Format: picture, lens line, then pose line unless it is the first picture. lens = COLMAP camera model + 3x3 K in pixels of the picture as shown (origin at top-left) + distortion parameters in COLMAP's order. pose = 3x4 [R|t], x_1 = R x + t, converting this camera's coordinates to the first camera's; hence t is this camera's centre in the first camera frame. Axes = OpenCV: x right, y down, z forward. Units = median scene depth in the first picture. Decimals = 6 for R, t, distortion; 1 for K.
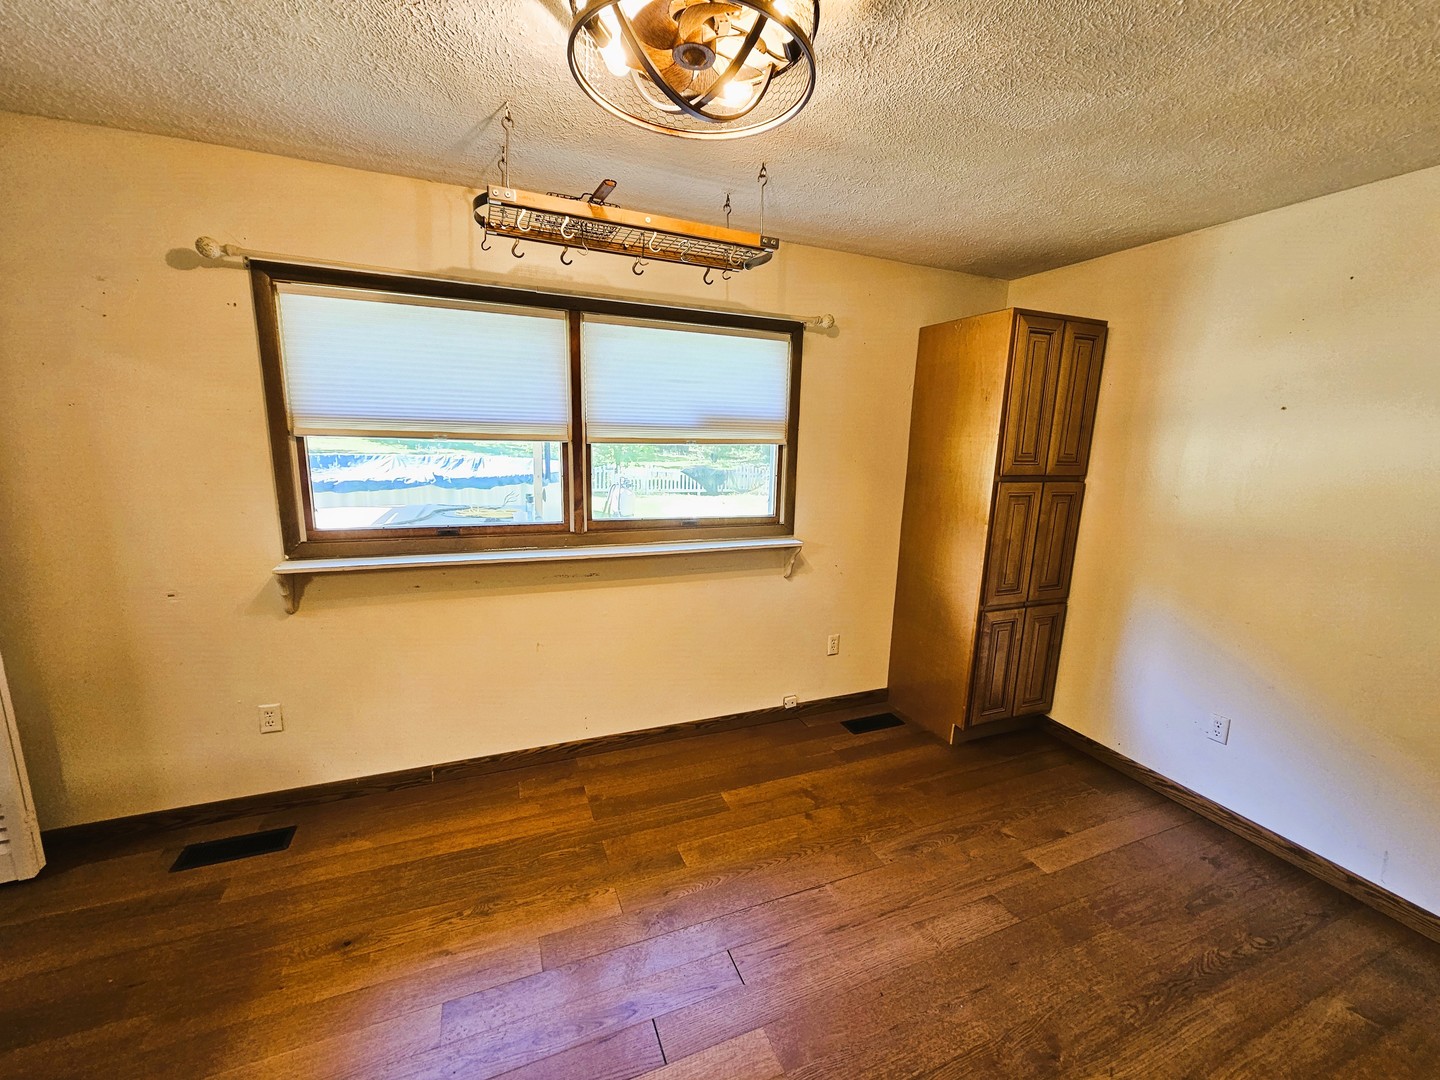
lens RADIAL K [[586.8, 0, 726.7], [0, 586.8, 547.1], [0, 0, 1]] dist [-0.001933, -0.000229]
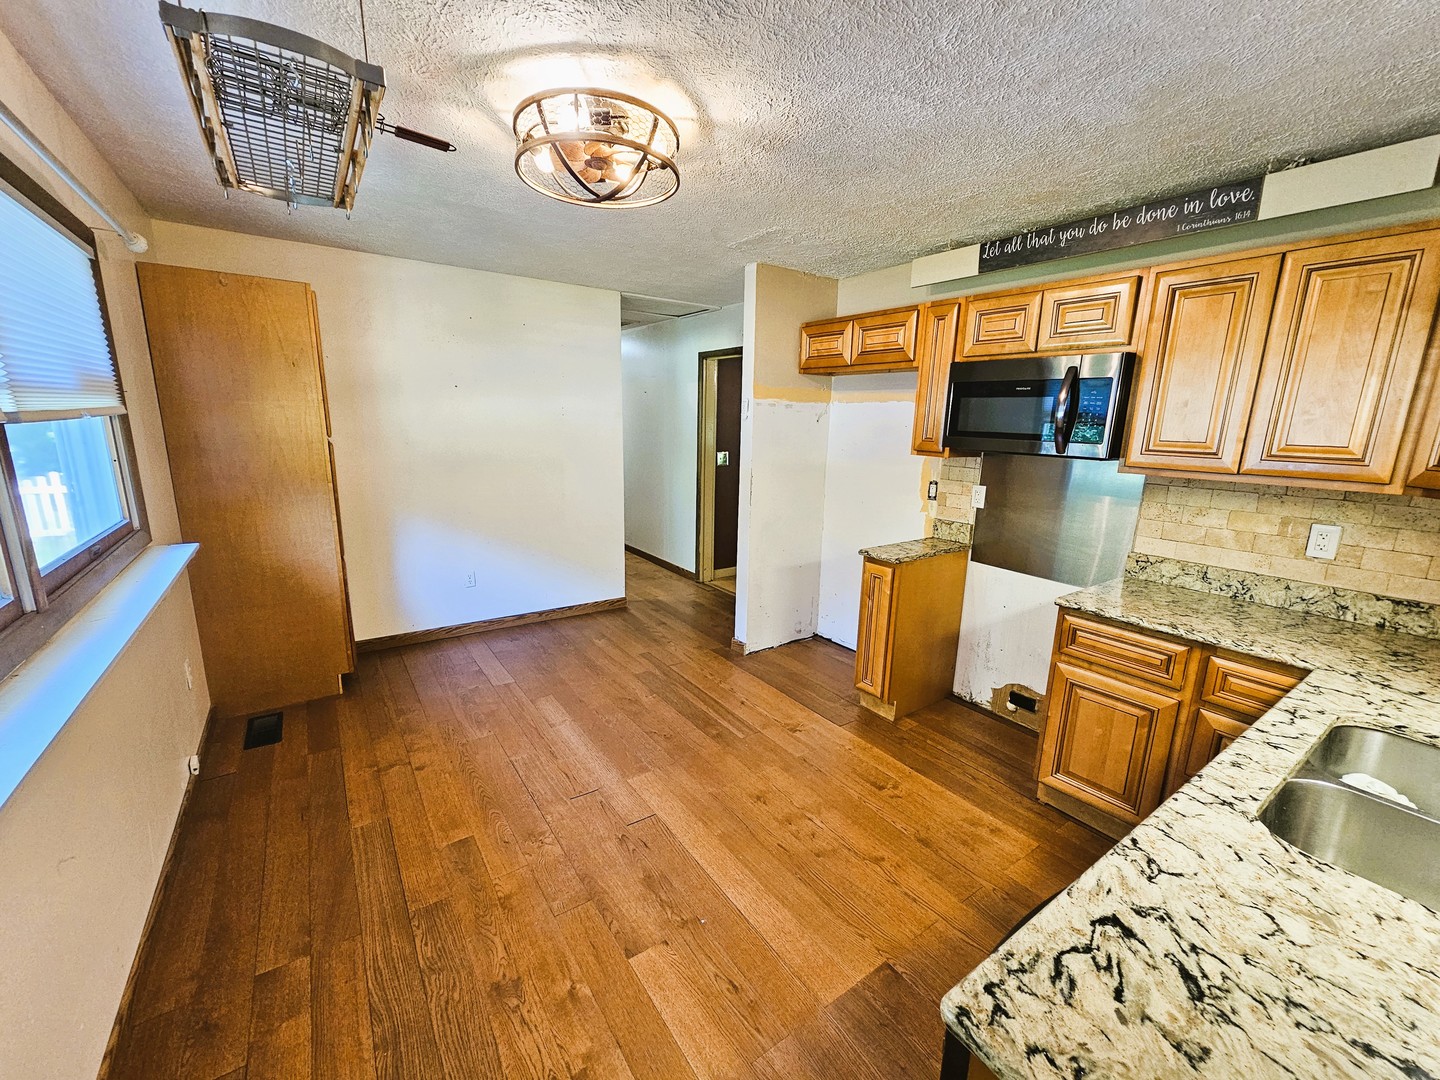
lens RADIAL K [[586.8, 0, 722.7], [0, 586.8, 542.8], [0, 0, 1]] dist [-0.001933, -0.000229]
pose [[-0.210583, -0.235934, 0.948678, -0.954205], [0.160425, 0.948942, 0.271610, -0.136983], [-0.964323, 0.209389, -0.161982, 0.605387]]
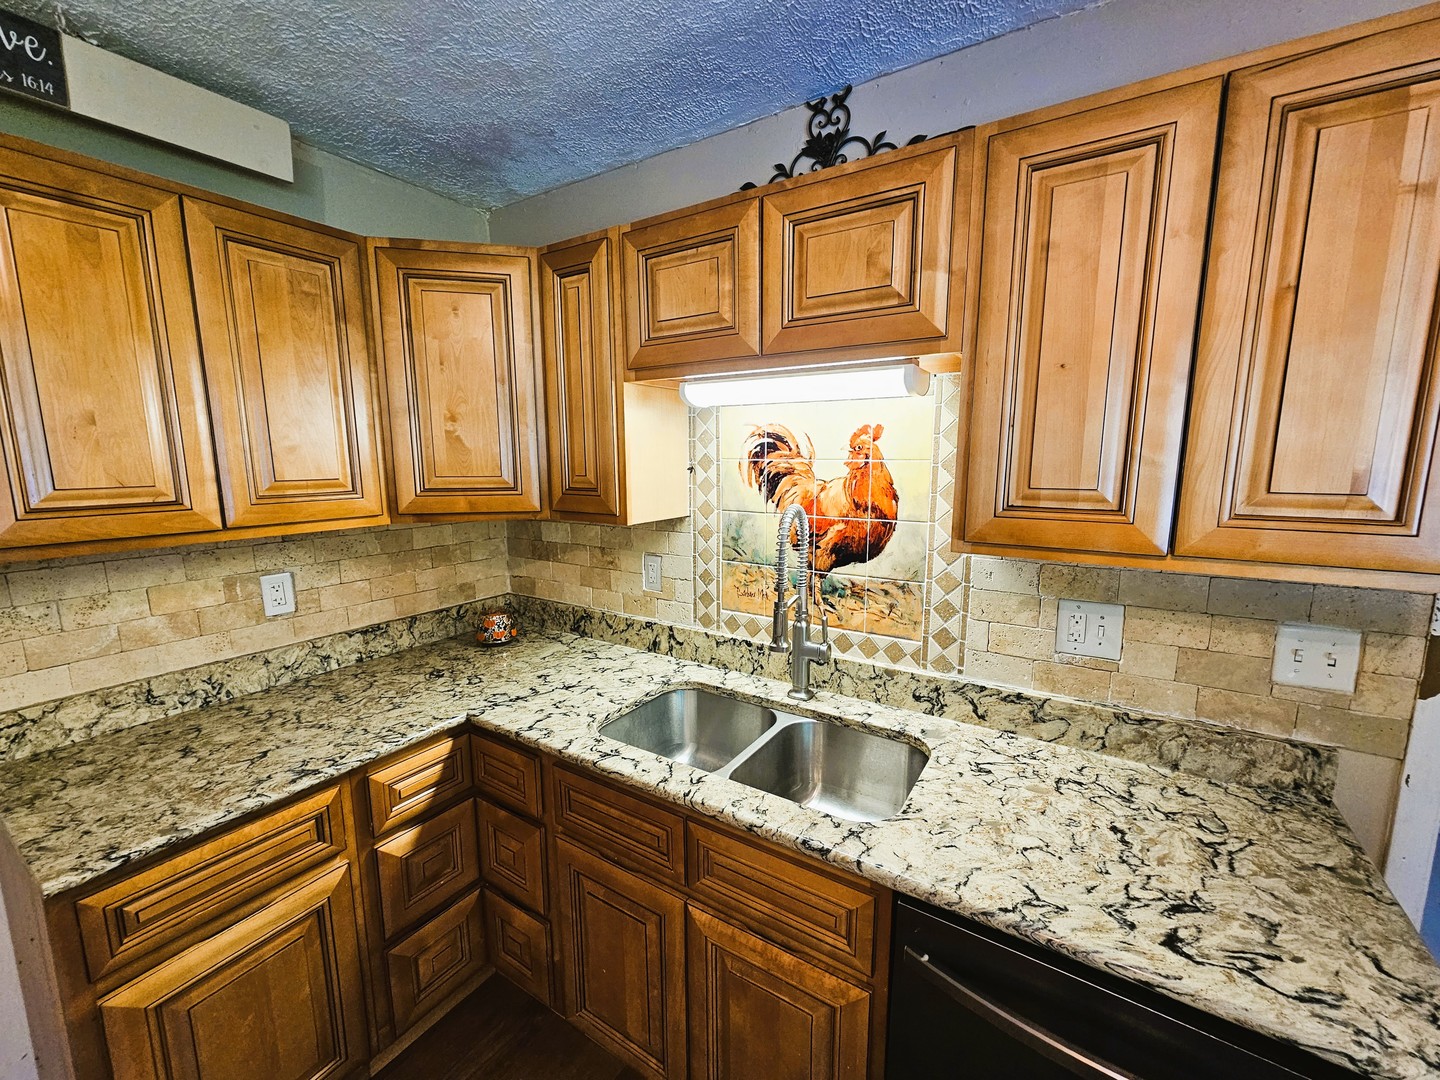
lens RADIAL K [[586.8, 0, 721.8], [0, 586.8, 546.8], [0, 0, 1]] dist [-0.001933, -0.000229]
pose [[-0.821636, 0.062772, -0.566545, -0.327285], [-0.130927, 0.946561, 0.294755, -0.091333], [0.554772, 0.316358, -0.769510, 0.420750]]
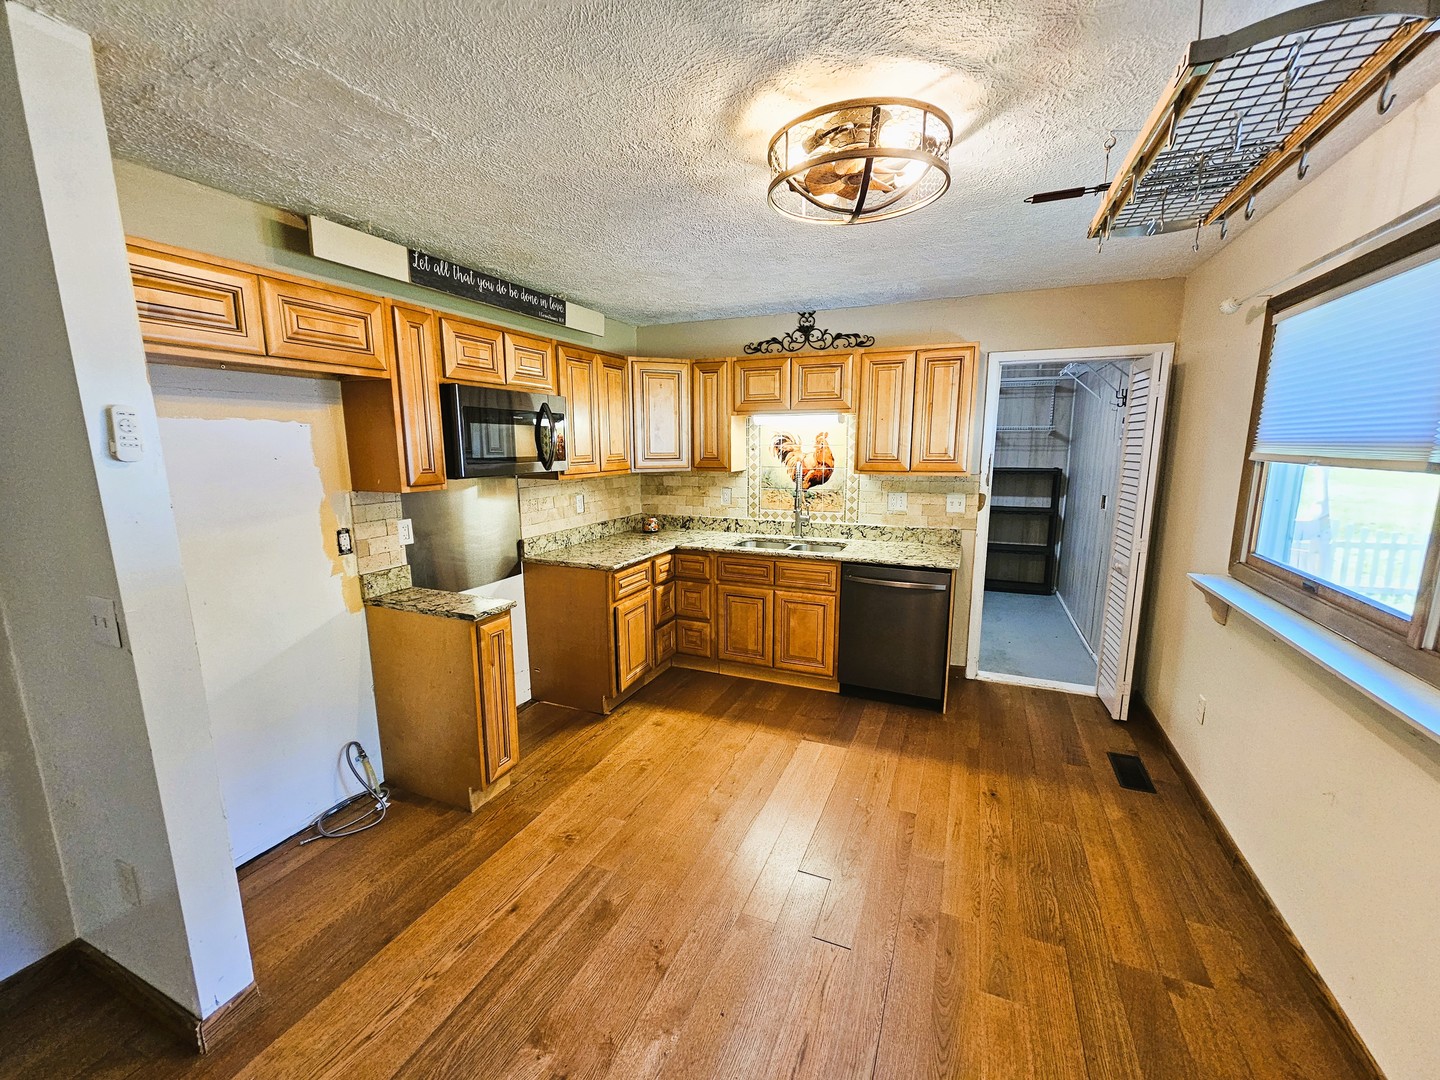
lens RADIAL K [[586.8, 0, 717.7], [0, 586.8, 545.2], [0, 0, 1]] dist [-0.001933, -0.000229]
pose [[-0.719553, 0.095457, -0.687845, 0.642459], [-0.151639, 0.945006, 0.289774, -0.193322], [0.677679, 0.312812, -0.665507, 1.037062]]
